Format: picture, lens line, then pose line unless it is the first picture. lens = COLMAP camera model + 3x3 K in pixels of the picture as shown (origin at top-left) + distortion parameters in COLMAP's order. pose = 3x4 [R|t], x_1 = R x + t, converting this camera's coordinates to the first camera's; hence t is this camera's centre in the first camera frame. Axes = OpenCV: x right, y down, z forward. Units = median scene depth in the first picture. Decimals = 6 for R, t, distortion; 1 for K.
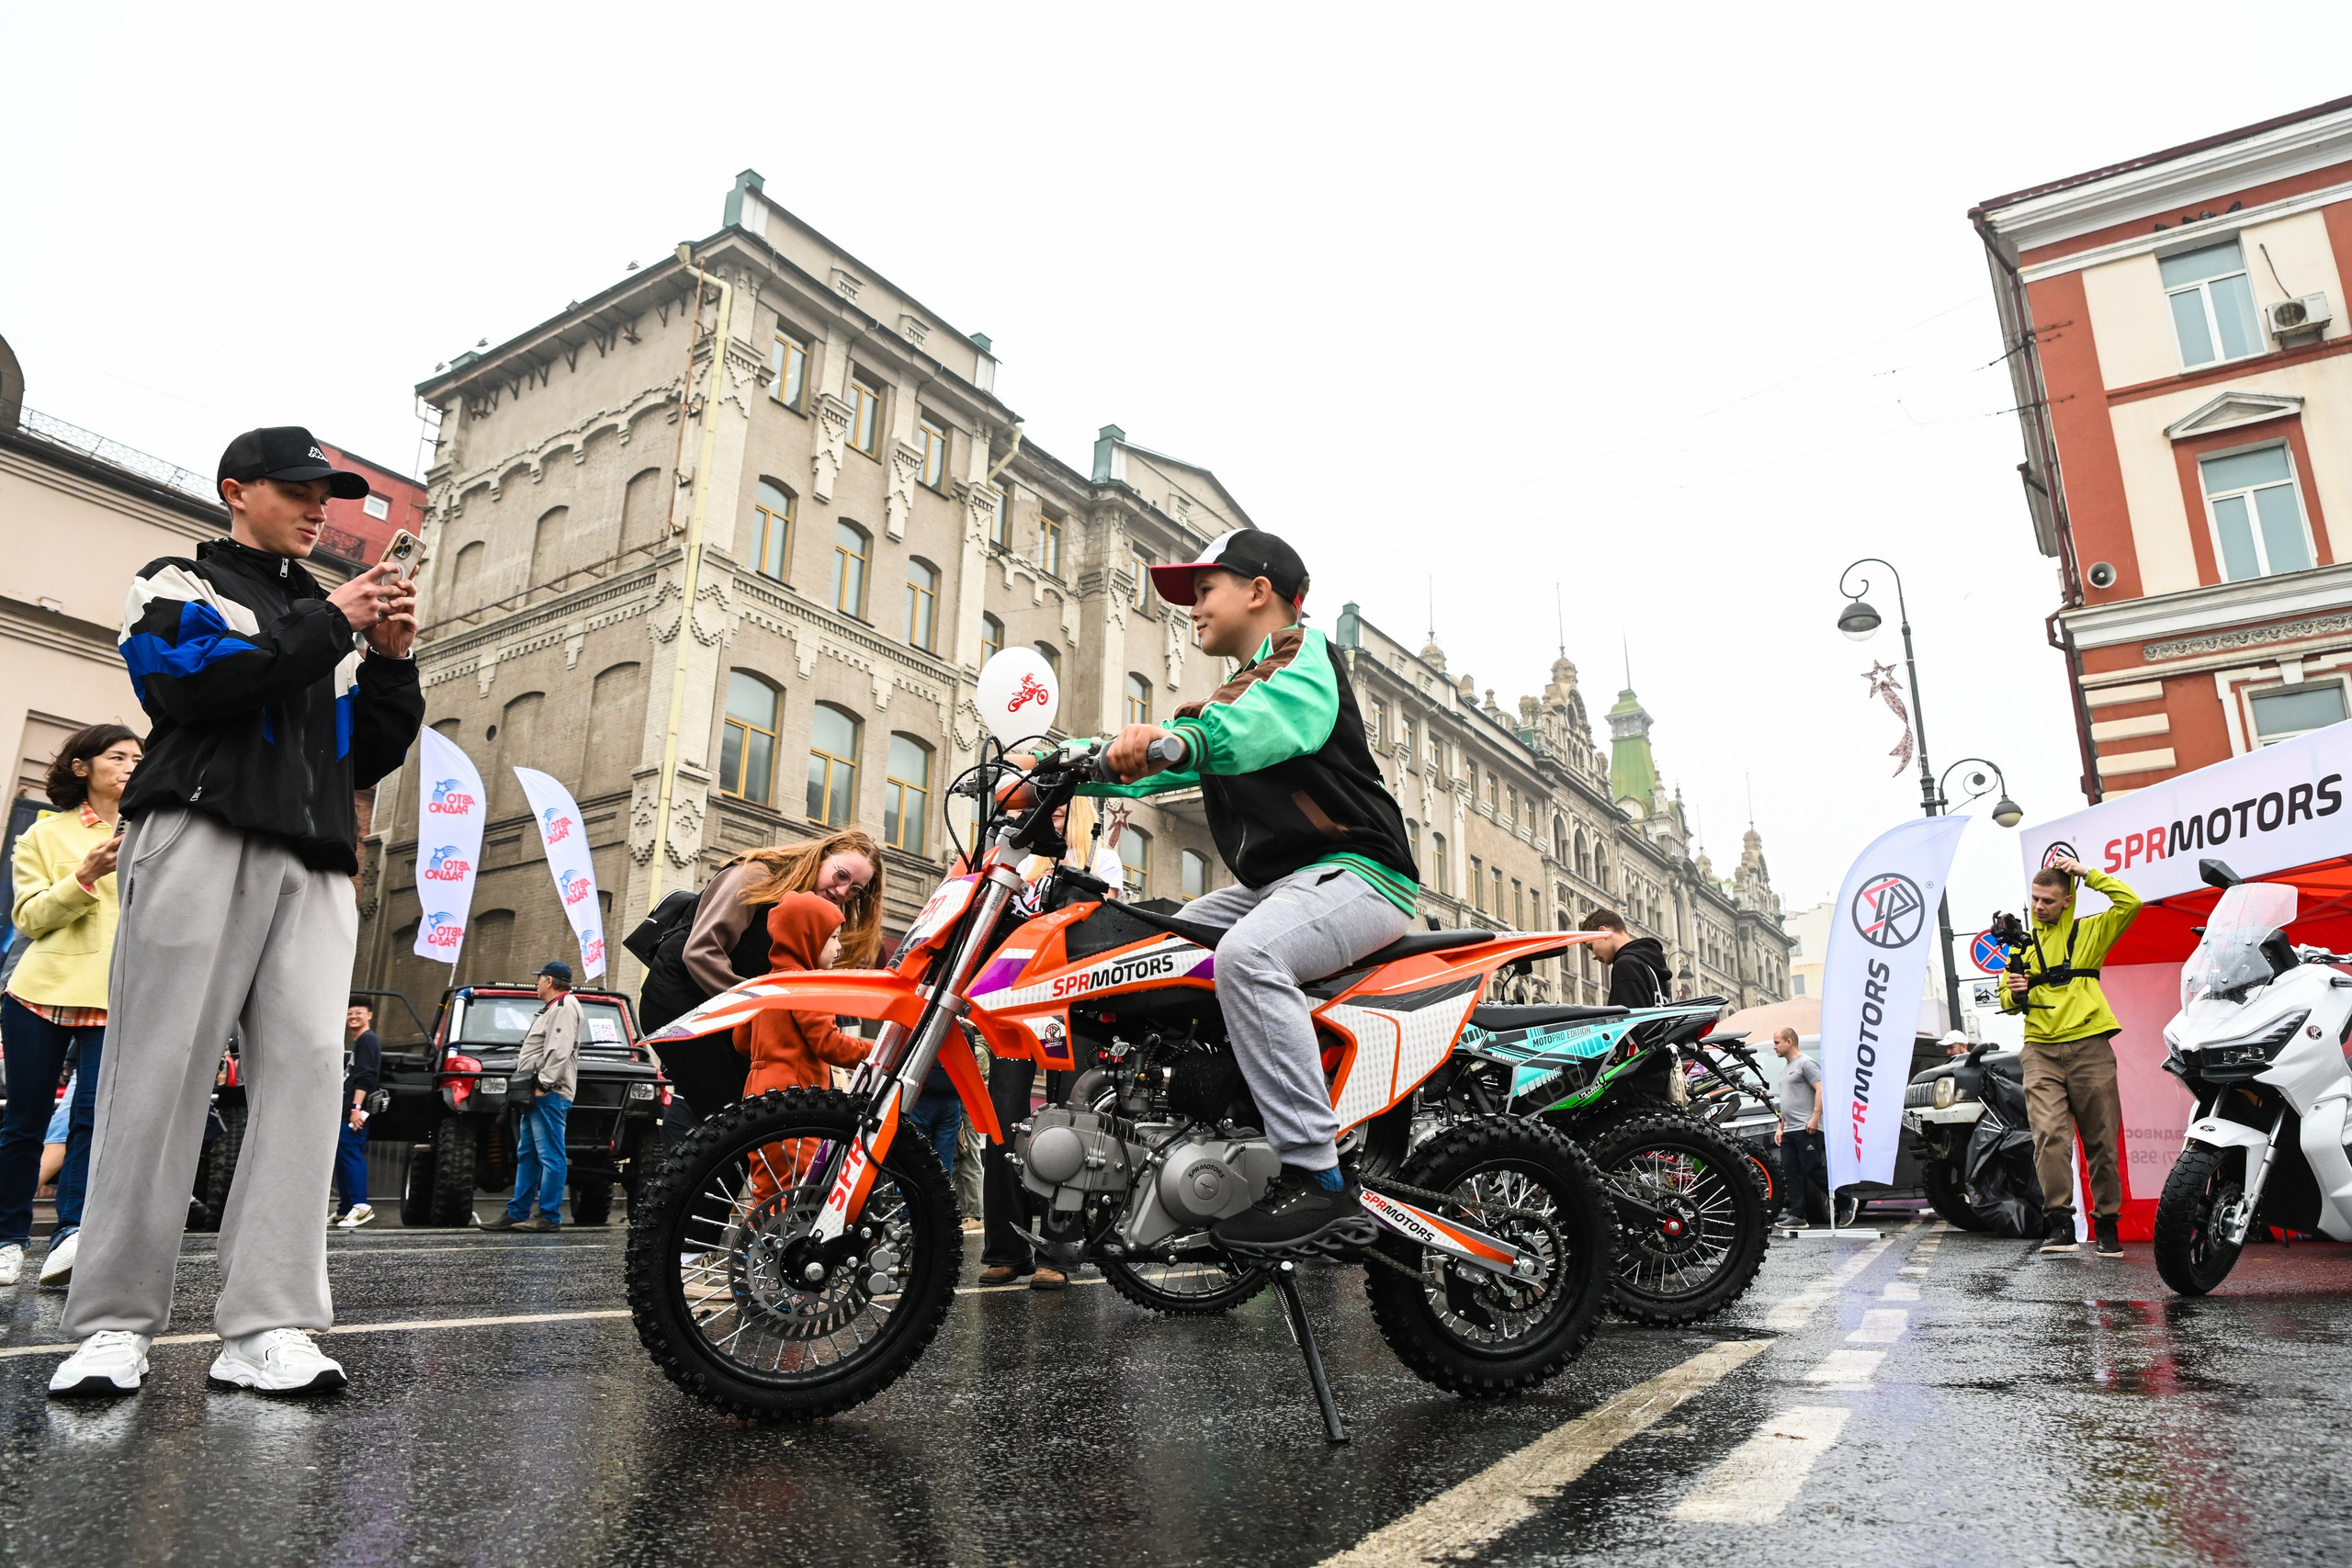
lens RADIAL K [[1591.1, 0, 1188.9], [0, 1591.1, 779.1], [0, 0, 1]] dist [-0.137492, 0.095636]
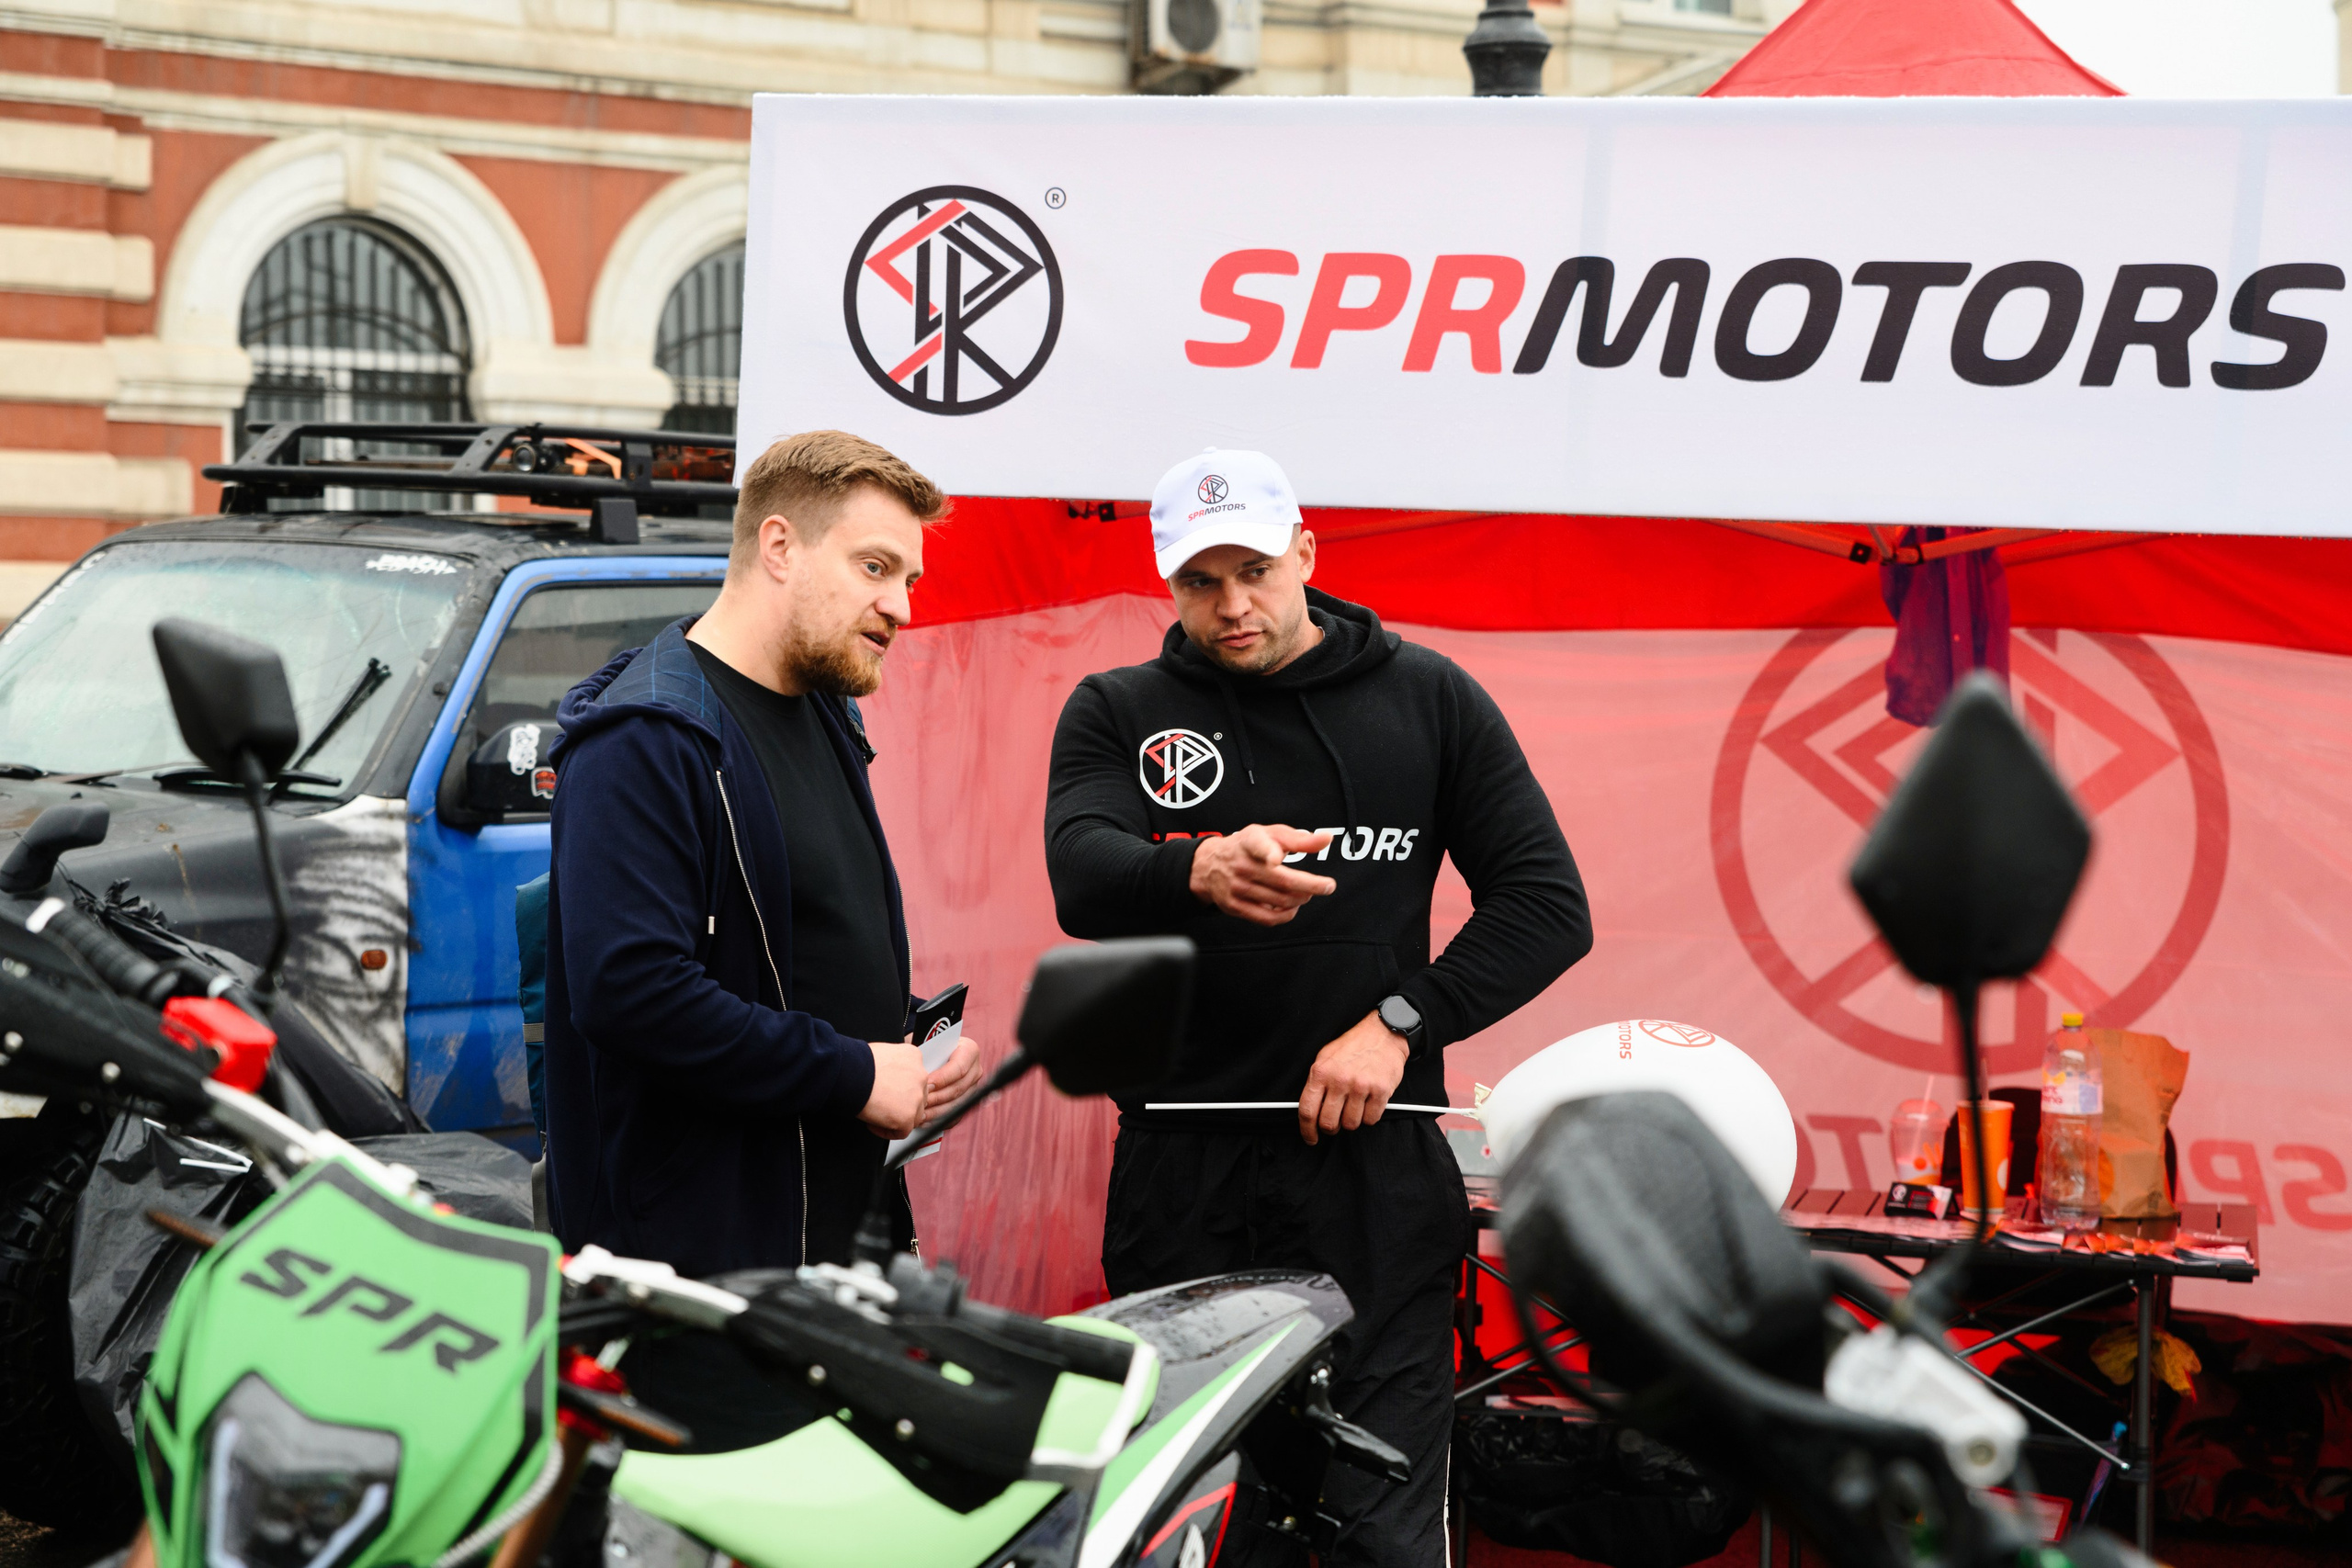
lens RADIAL K [[4751.9, 0, 1111.0], [0, 4751.9, 747.0], [0, 0, 1]] dist [0.164568, 0.319033]
pose [[0.405460, -0.010116, 0.914057, -0.047598], [-0.259744, 0.957447, 0.125814, 0.007119], [-0.876433, -0.288433, 0.385579, 0.191202]]
